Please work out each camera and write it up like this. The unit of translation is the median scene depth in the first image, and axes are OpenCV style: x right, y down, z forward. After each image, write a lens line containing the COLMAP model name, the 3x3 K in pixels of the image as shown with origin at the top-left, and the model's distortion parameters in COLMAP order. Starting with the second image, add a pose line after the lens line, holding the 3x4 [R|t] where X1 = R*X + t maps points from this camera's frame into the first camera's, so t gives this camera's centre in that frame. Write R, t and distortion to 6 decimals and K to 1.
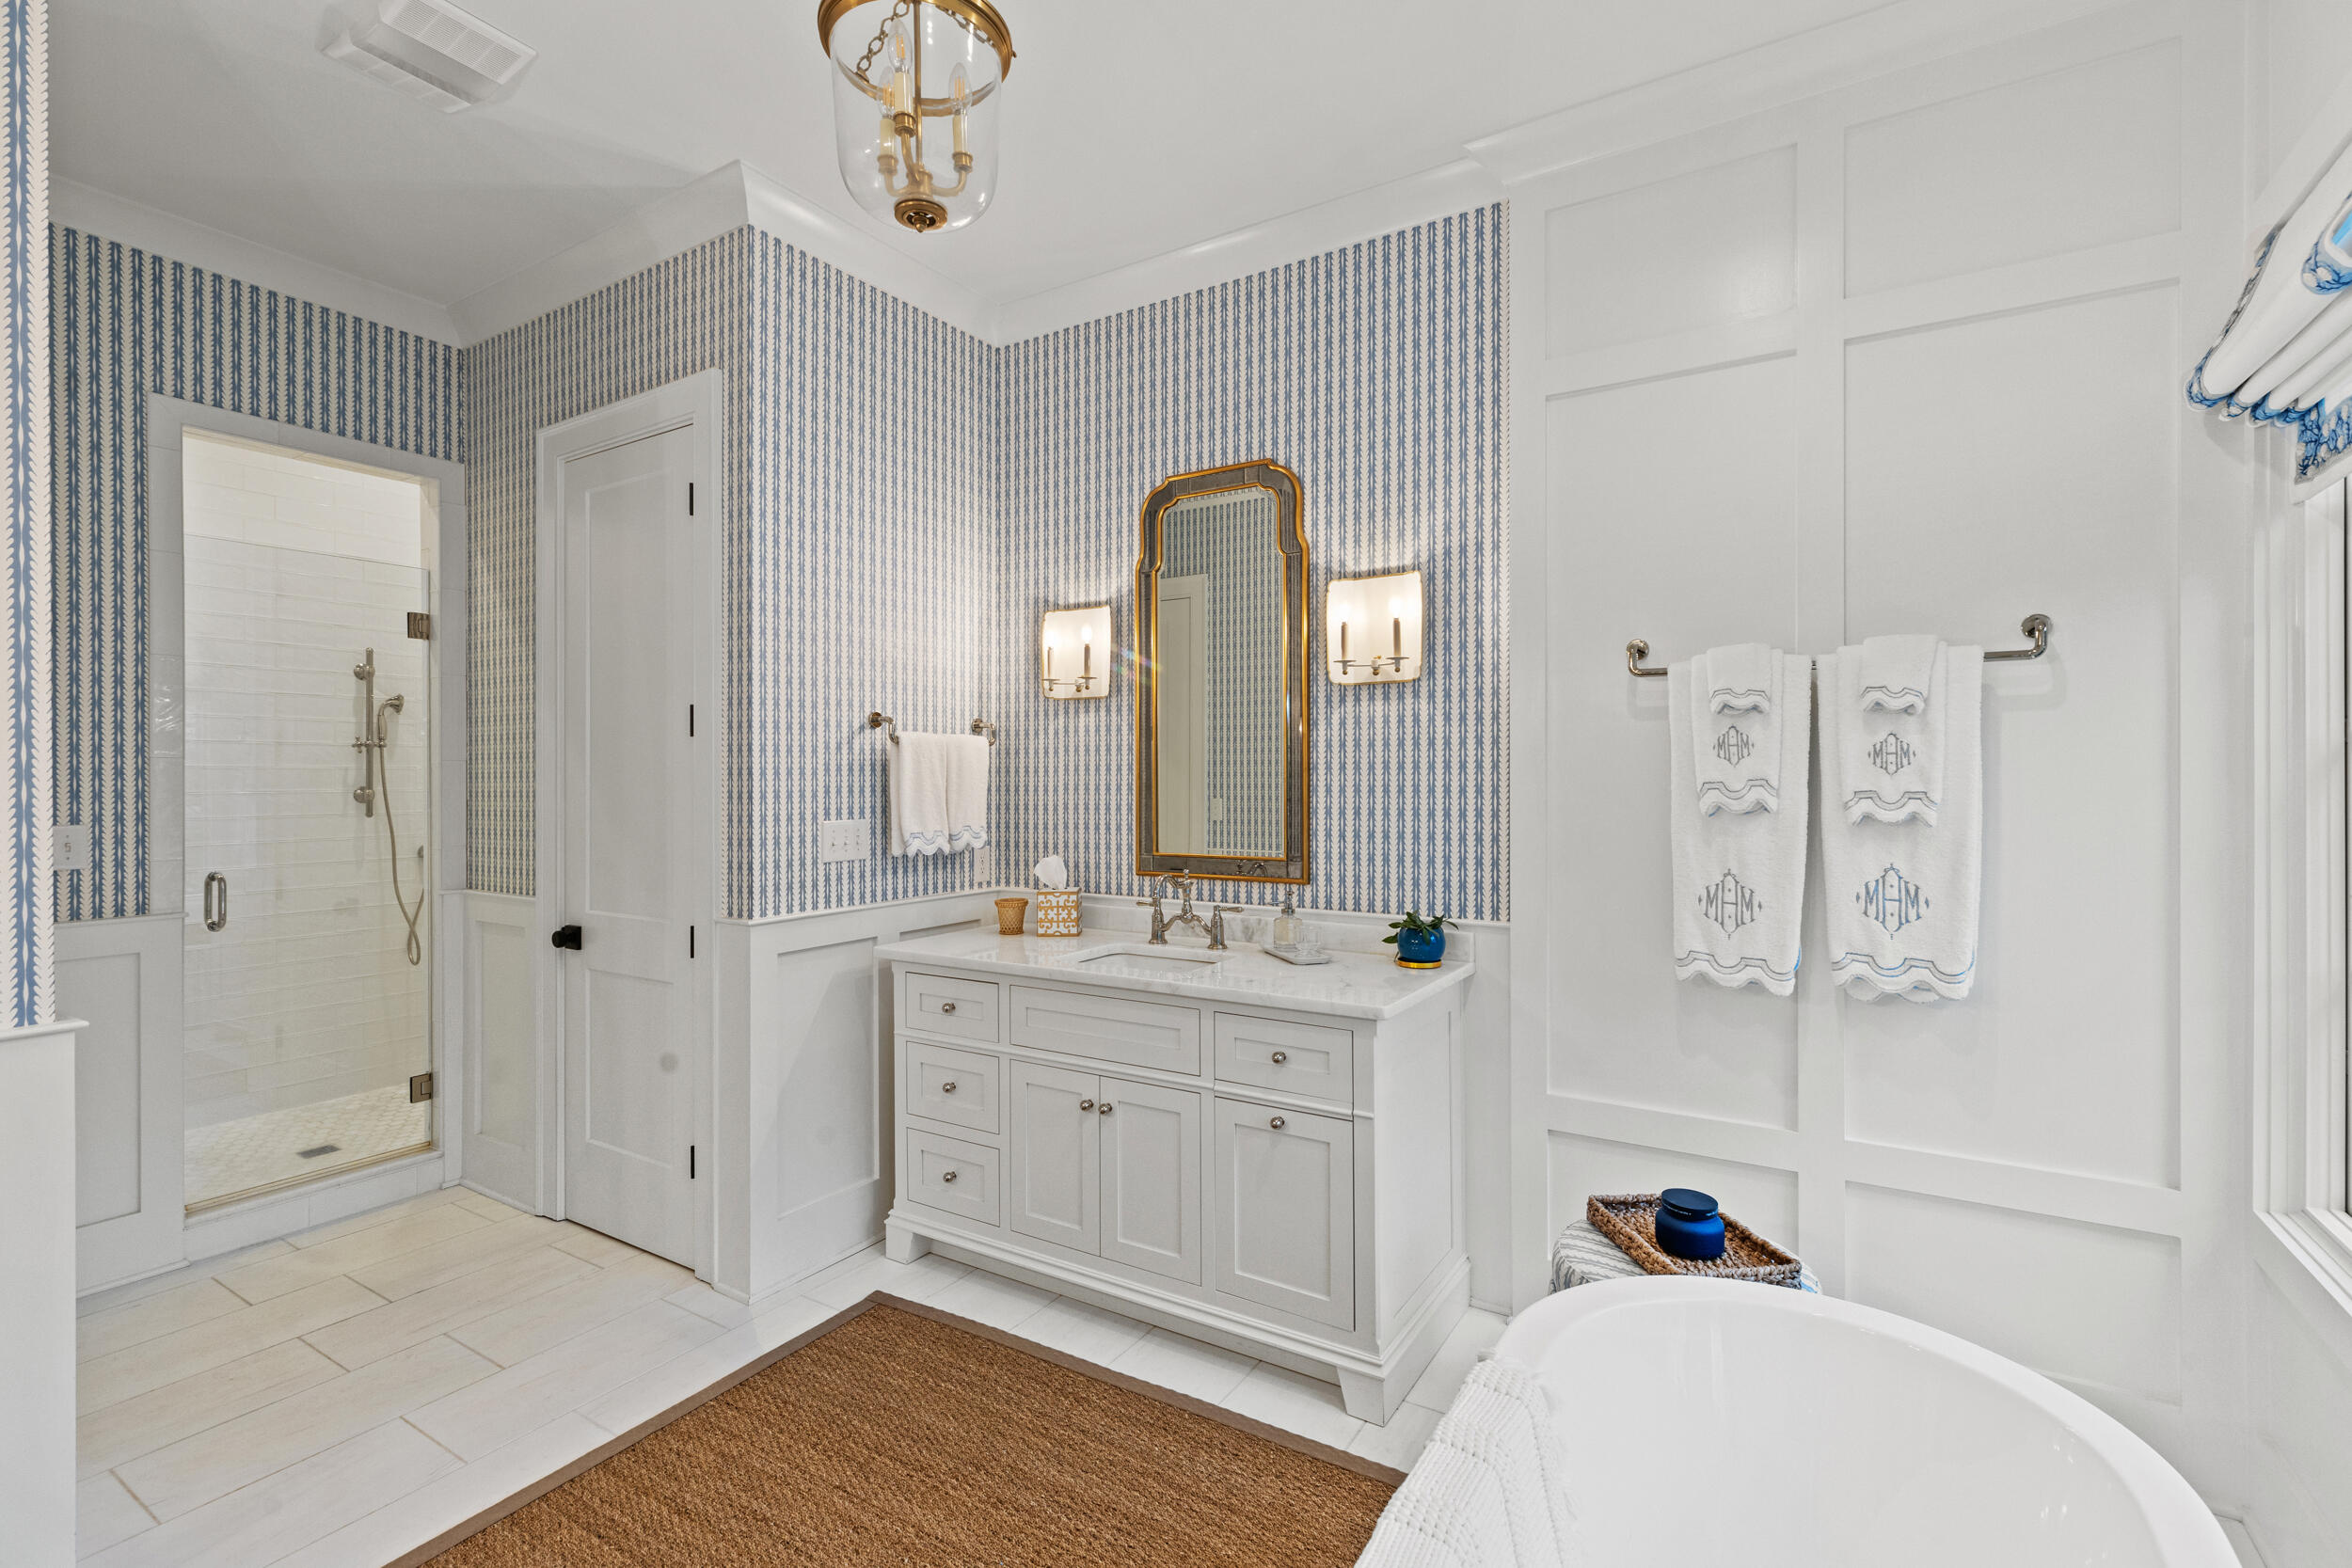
lens RADIAL K [[1055.3, 0, 1190.4], [0, 1055.3, 779.3], [0, 0, 1]] dist [-0.002670, -0.000226]
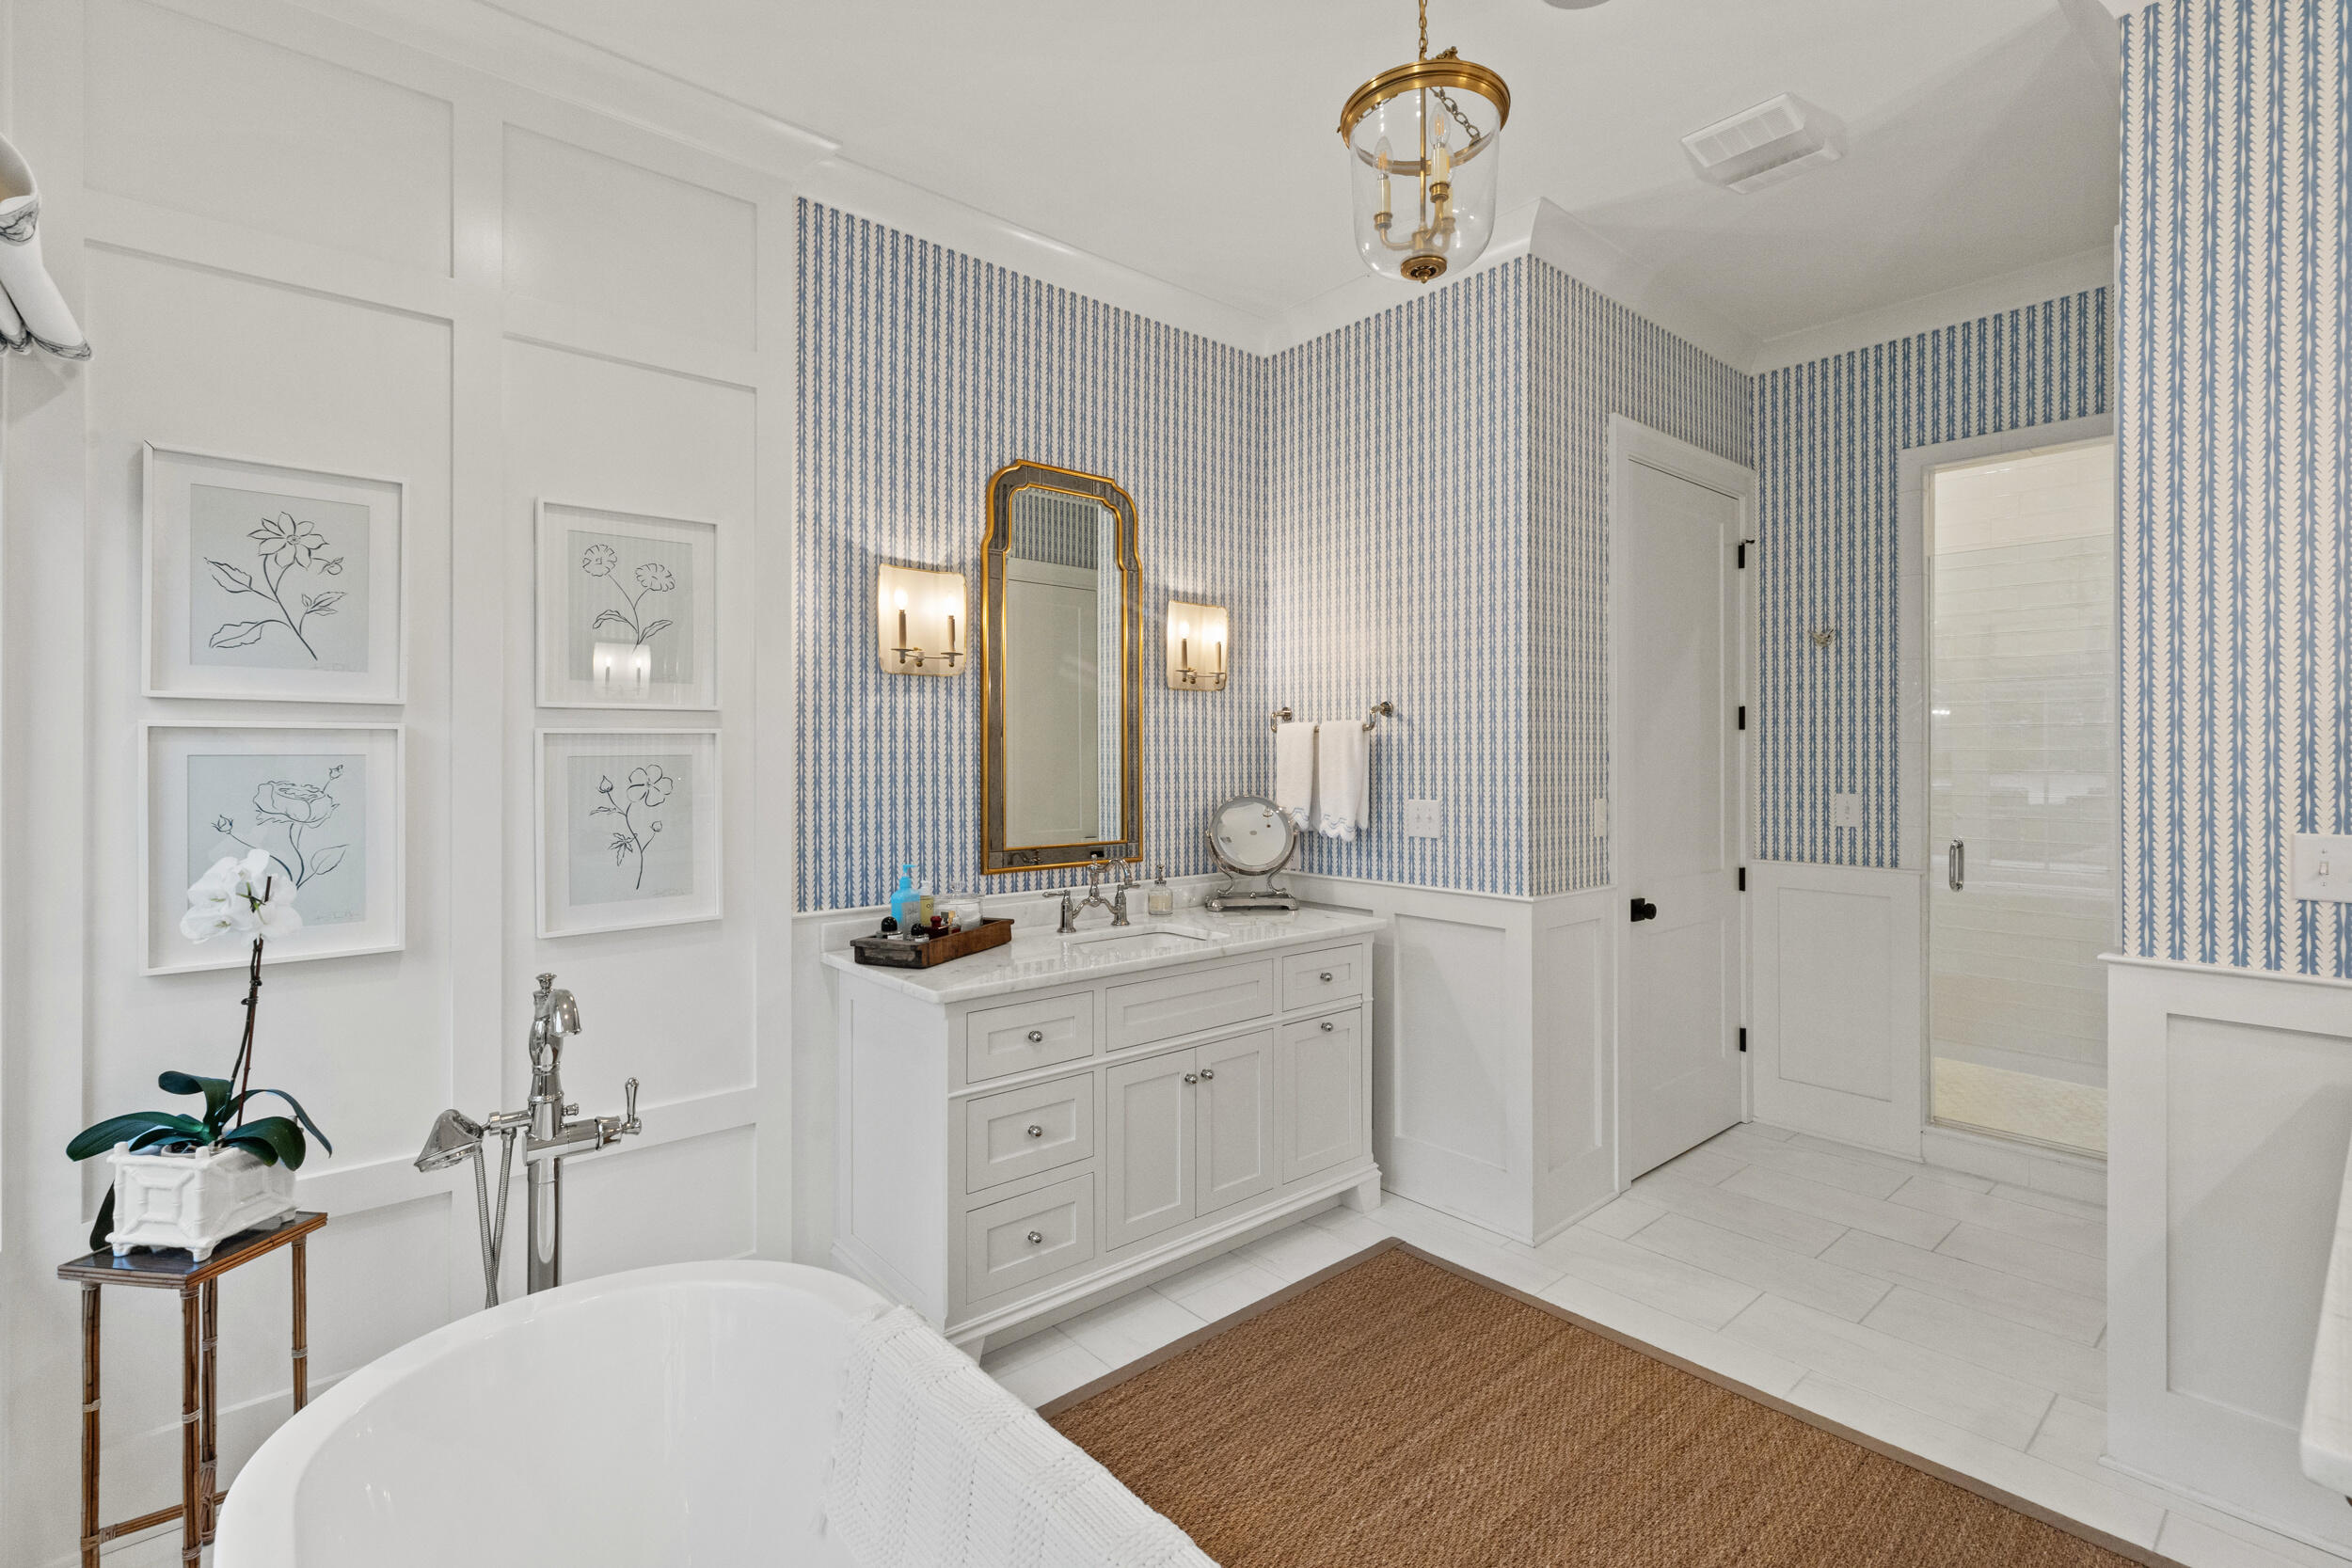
lens RADIAL K [[1055.3, 0, 1194.7], [0, 1055.3, 770.2], [0, 0, 1]] dist [-0.002670, -0.000226]
pose [[0.298604, -0.001450, 0.954376, -0.890197], [0.004979, 0.999988, -0.000038, 0.002725], [-0.954364, 0.004763, 0.298607, 0.550761]]
